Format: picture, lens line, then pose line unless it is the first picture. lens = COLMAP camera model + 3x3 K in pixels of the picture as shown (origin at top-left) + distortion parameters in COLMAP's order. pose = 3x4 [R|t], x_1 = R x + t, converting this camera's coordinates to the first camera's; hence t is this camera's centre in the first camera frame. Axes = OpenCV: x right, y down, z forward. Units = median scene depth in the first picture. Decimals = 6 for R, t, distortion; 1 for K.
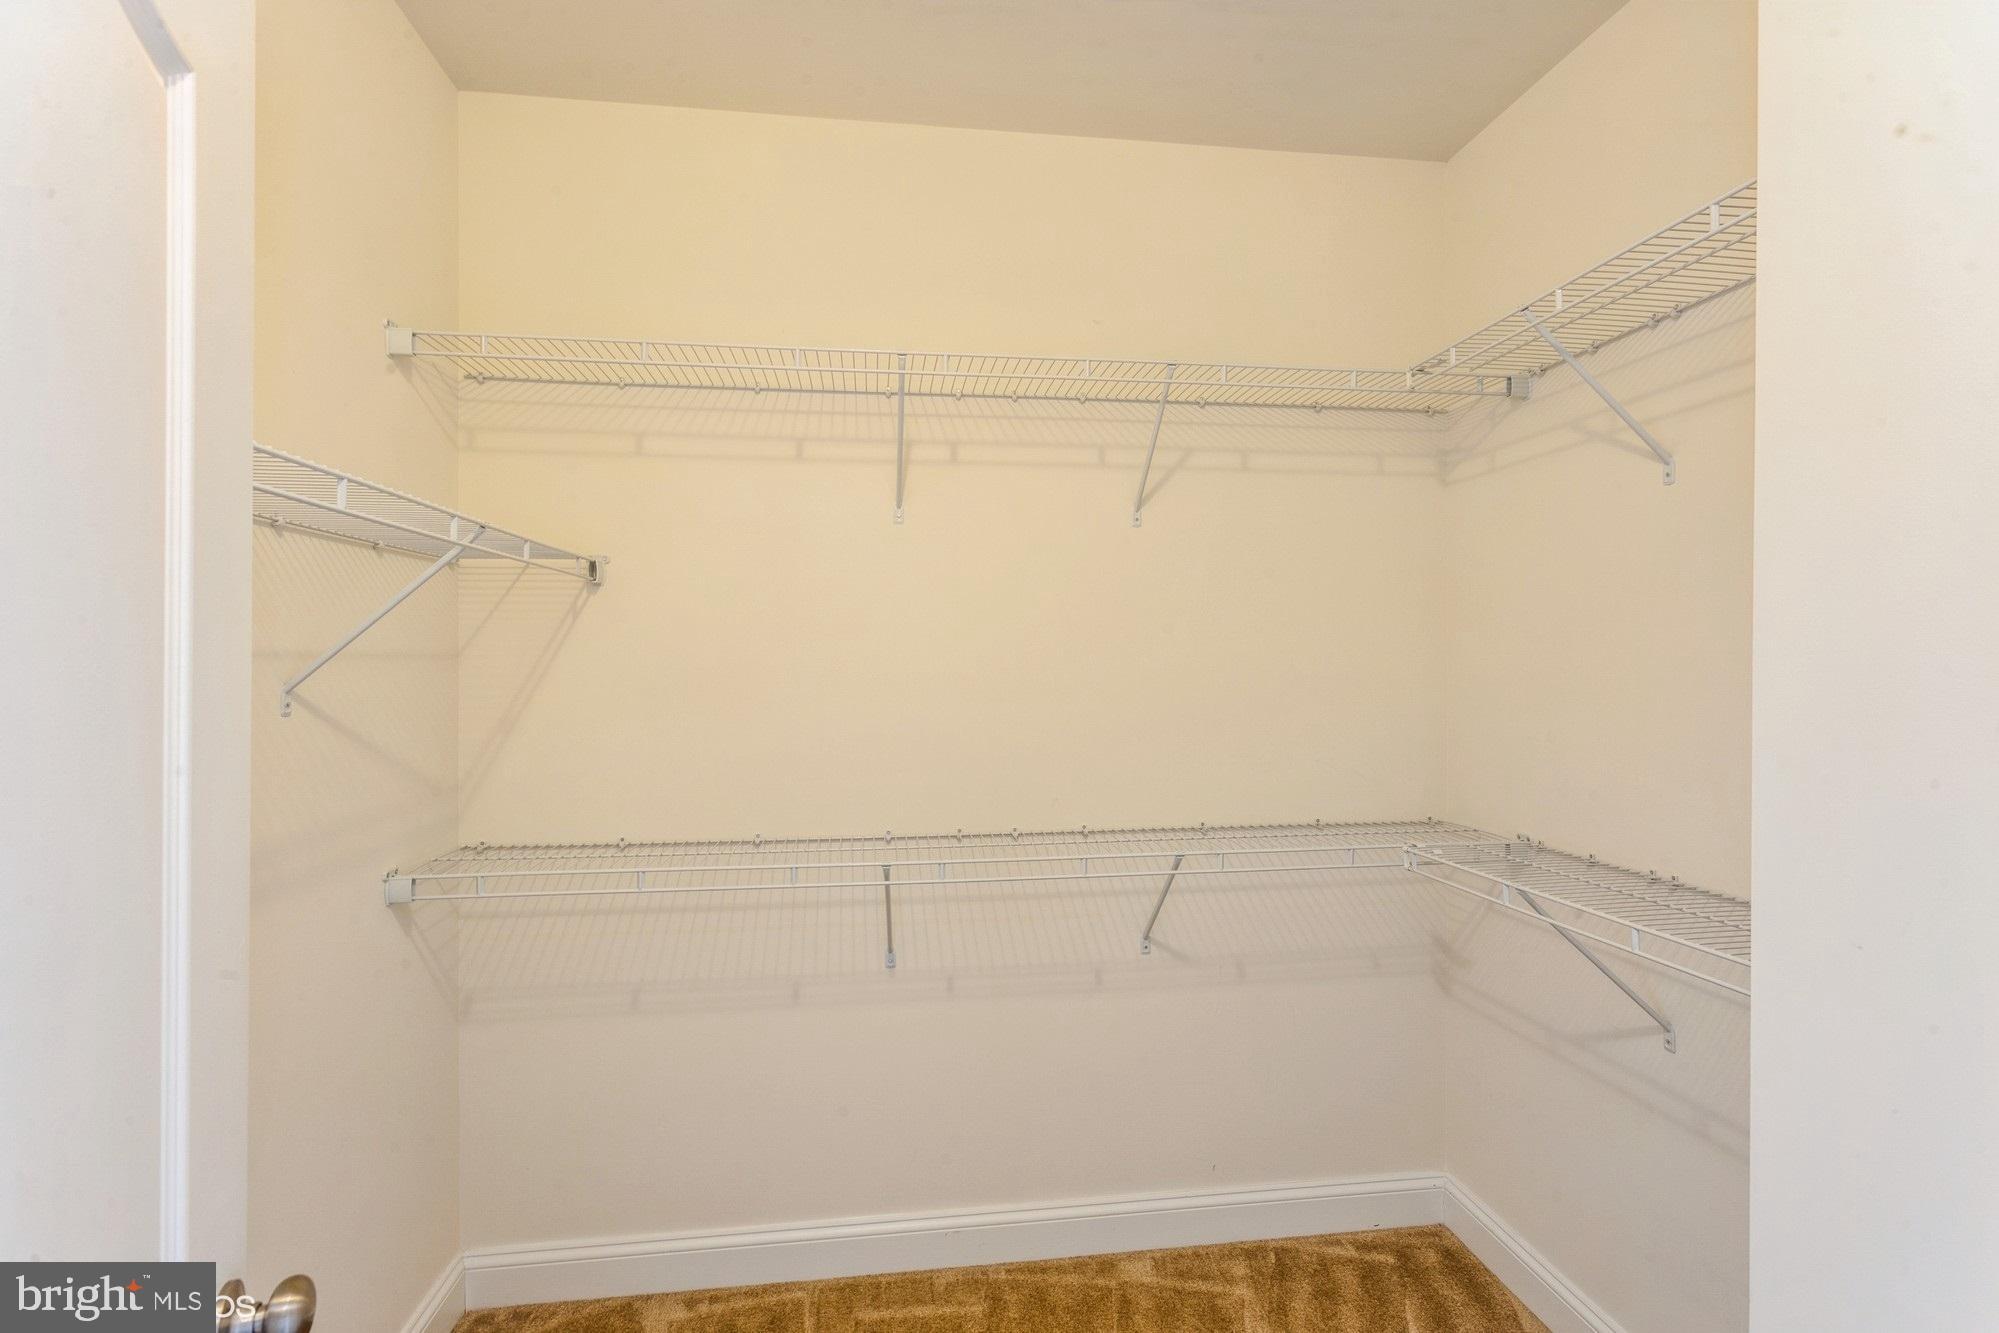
lens RADIAL K [[956.6, 0, 1002.2], [0, 956.6, 675.2], [0, 0, 1]] dist [0.005419, 0.001840]
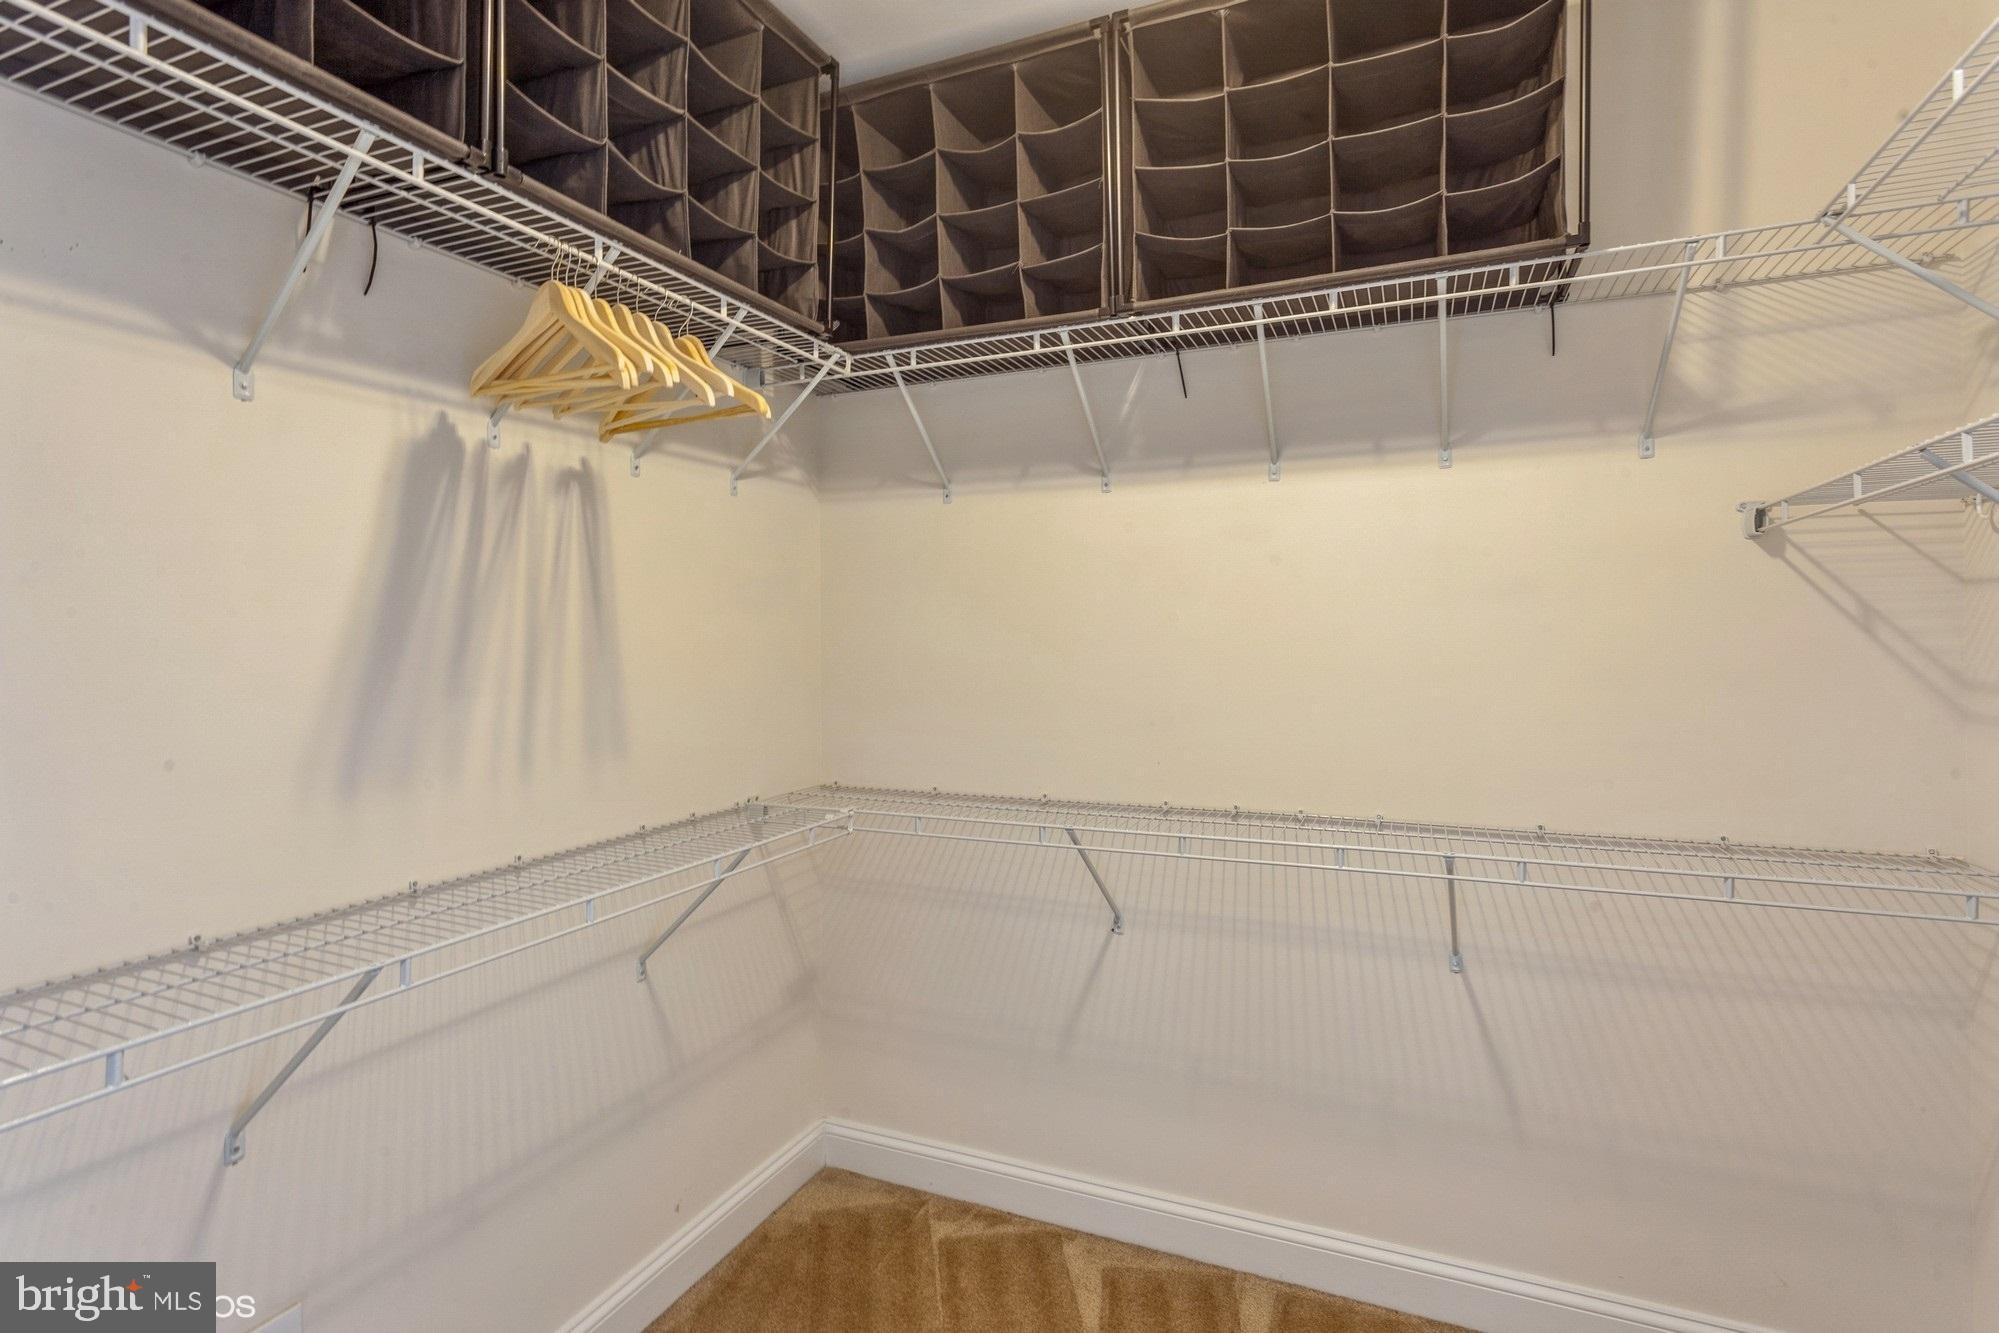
lens RADIAL K [[992.8, 0, 998.1], [0, 992.8, 645.3], [0, 0, 1]] dist [0.004287, 0.001075]
pose [[0.854674, -0.001590, -0.519162, 0.153463], [0.002953, 0.999994, 0.001799, -0.000527], [0.519156, -0.003070, 0.854674, 0.022567]]
